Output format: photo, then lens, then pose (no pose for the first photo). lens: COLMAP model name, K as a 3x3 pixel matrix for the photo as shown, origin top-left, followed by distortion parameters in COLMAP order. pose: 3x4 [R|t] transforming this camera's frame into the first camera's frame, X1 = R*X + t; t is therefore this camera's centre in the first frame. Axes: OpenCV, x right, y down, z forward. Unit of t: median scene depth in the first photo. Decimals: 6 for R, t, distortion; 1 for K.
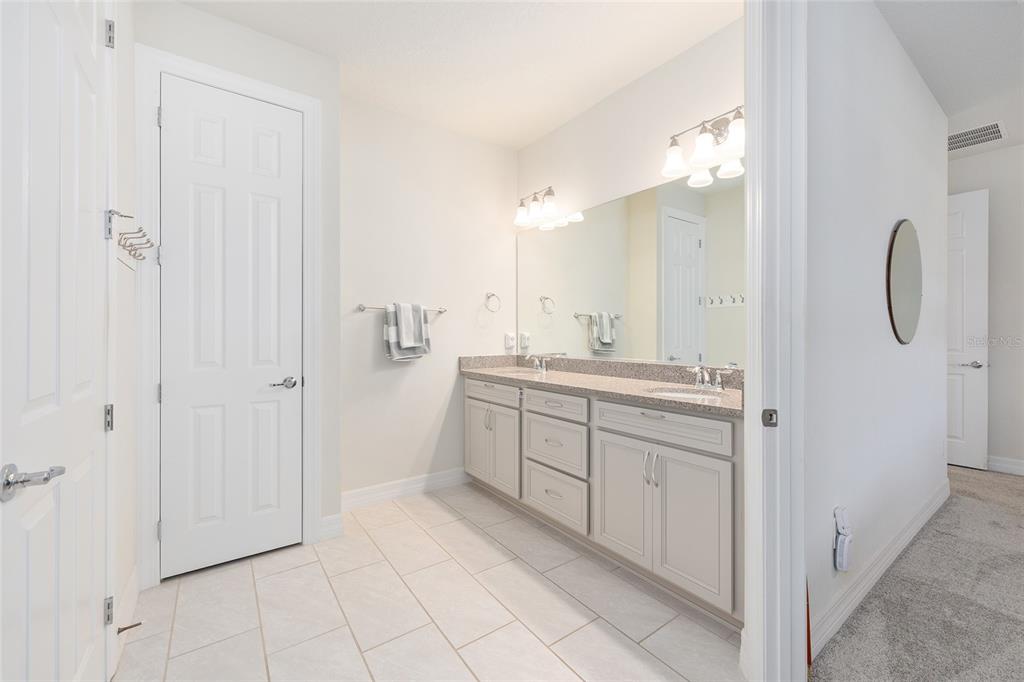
lens RADIAL K [[415.3, 0, 517.9], [0, 415.3, 337.0], [0, 0, 1]] dist [0.002561, 0.000209]
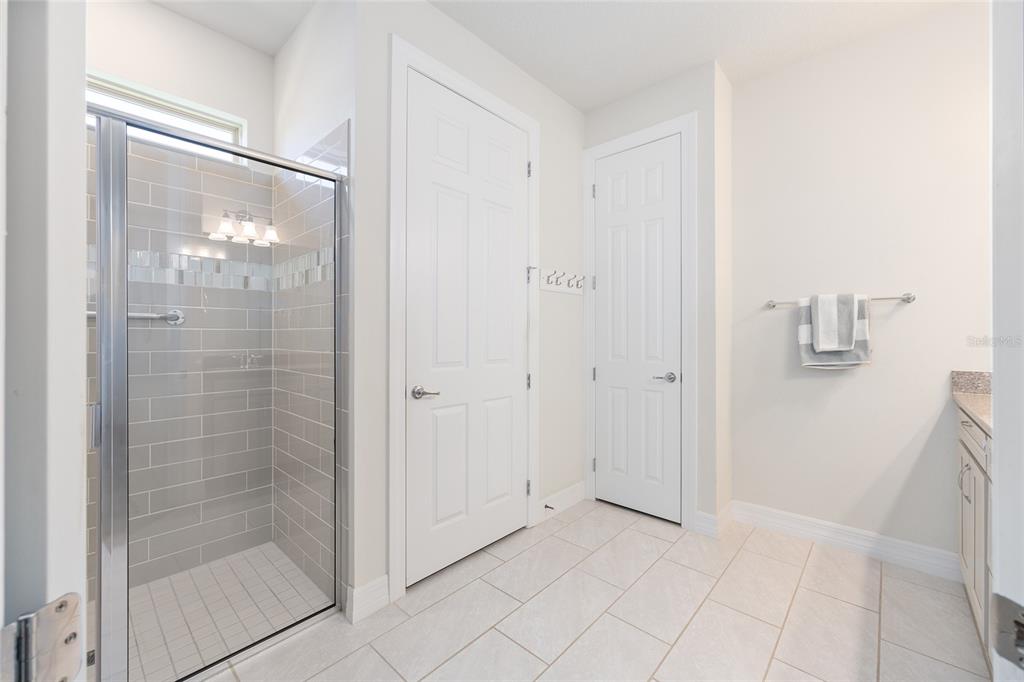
lens RADIAL K [[415.3, 0, 512.3], [0, 415.3, 336.4], [0, 0, 1]] dist [0.002561, 0.000209]
pose [[0.197136, 0.004042, -0.980368, 0.391374], [-0.002250, 0.999991, 0.003670, -0.004360], [0.980374, 0.001483, 0.197143, 0.290036]]
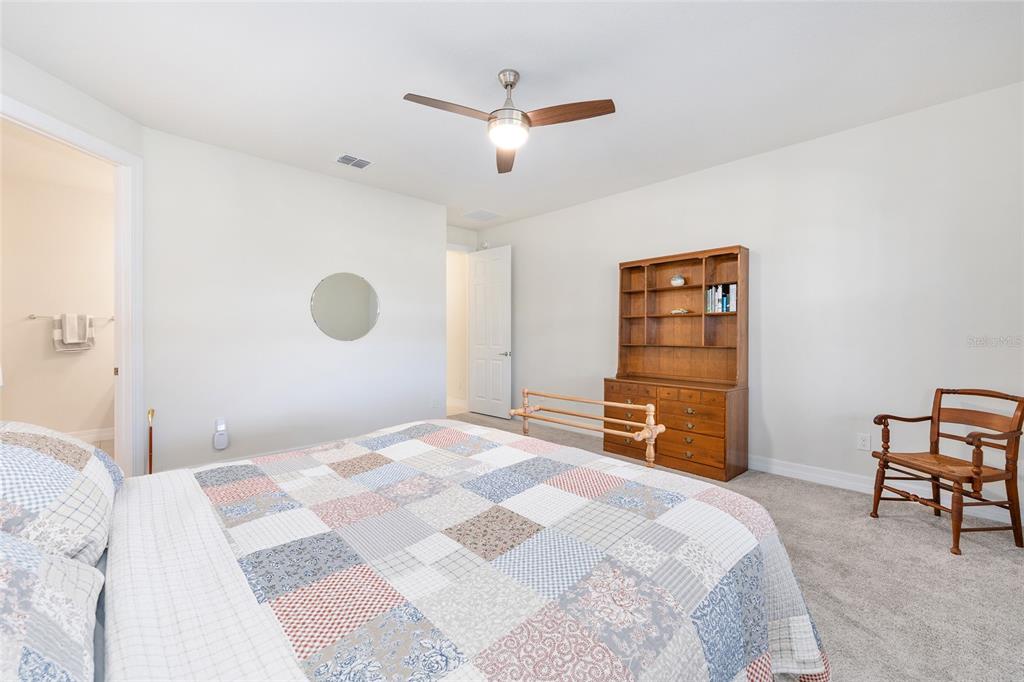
lens RADIAL K [[415.3, 0, 509.5], [0, 415.3, 337.4], [0, 0, 1]] dist [0.002561, 0.000209]
pose [[0.991460, 0.006429, 0.130252, 1.165139], [-0.006891, 0.999971, 0.003098, -0.012505], [-0.130229, -0.003969, 0.991476, -0.739670]]
